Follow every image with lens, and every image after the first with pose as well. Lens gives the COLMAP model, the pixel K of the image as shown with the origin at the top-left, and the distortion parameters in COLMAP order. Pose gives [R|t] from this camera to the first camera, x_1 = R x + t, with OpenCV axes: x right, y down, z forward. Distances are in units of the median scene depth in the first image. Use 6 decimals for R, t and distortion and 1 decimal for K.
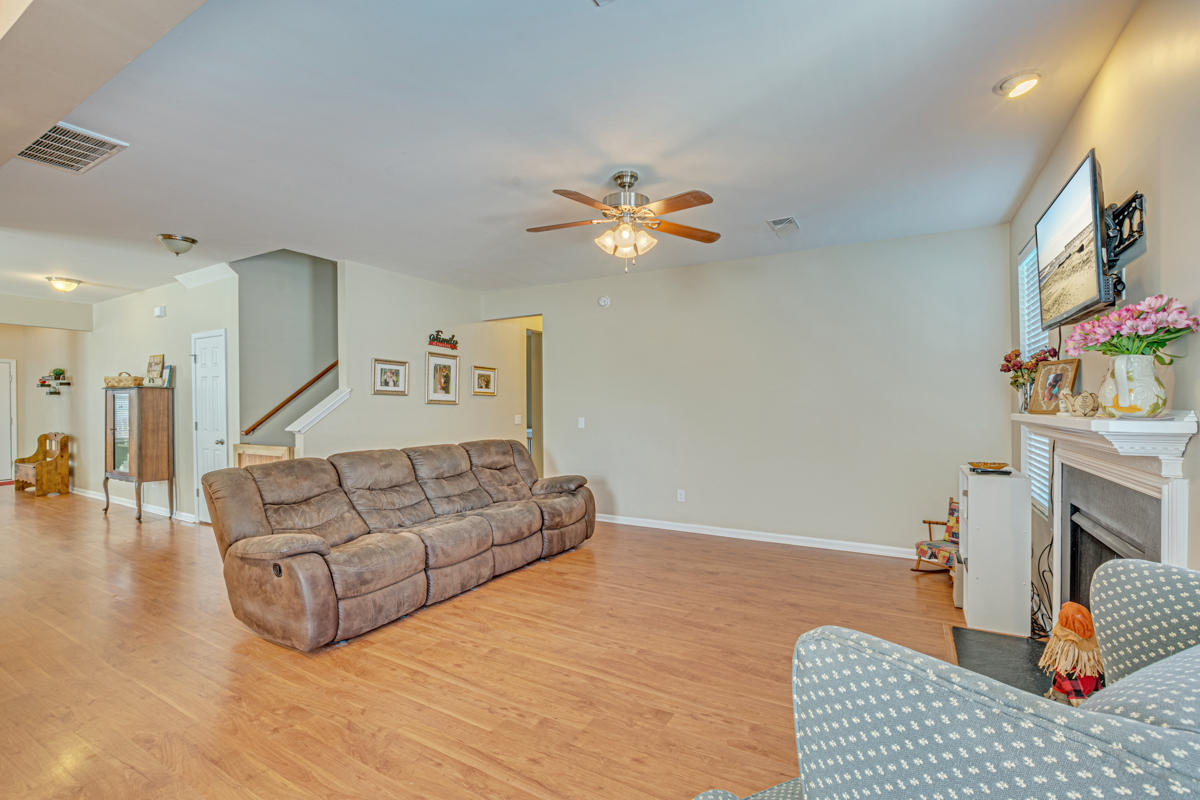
lens RADIAL K [[549.7, 0, 617.3], [0, 549.7, 404.9], [0, 0, 1]] dist [-0.000530, 0.000187]
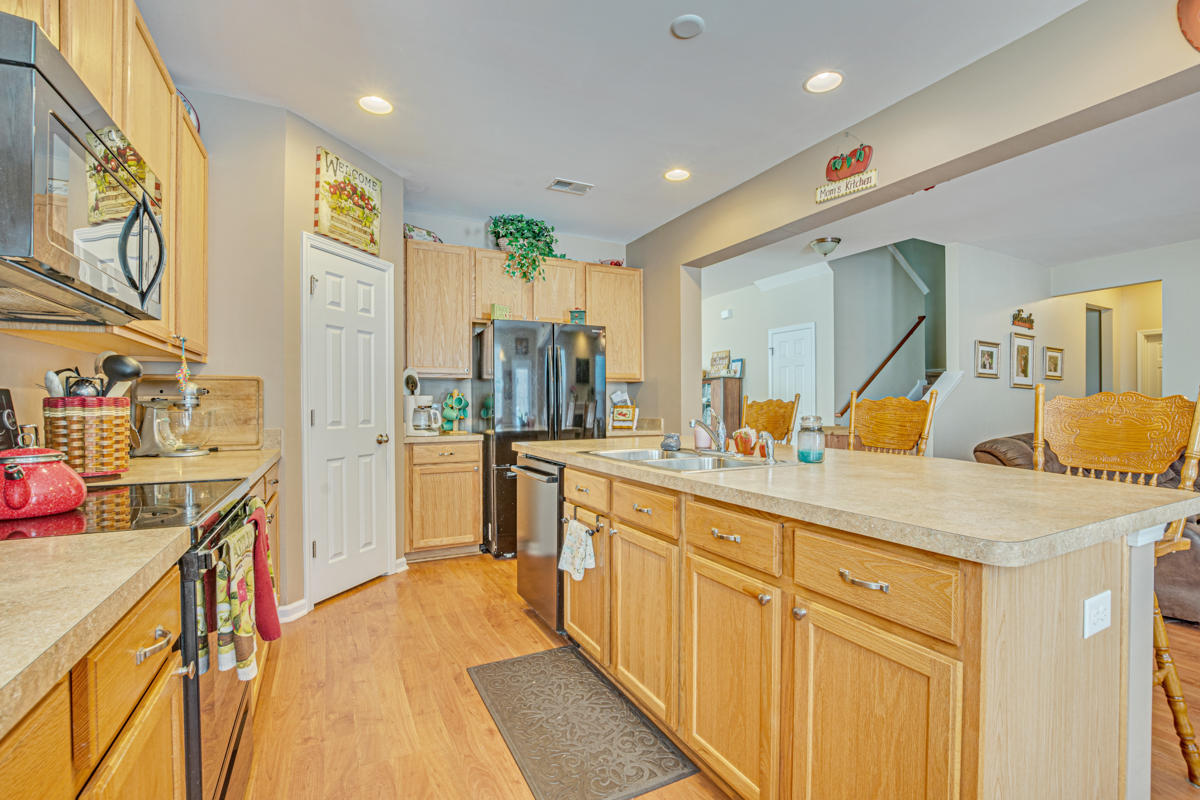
lens RADIAL K [[547.4, 0, 601.6], [0, 547.4, 418.2], [0, 0, 1]] dist [-0.002316, -0.000265]
pose [[0.843591, 0.018443, -0.536670, -0.464181], [-0.004189, 0.999606, 0.027768, 0.029211], [0.536970, -0.021177, 0.843335, -0.186064]]
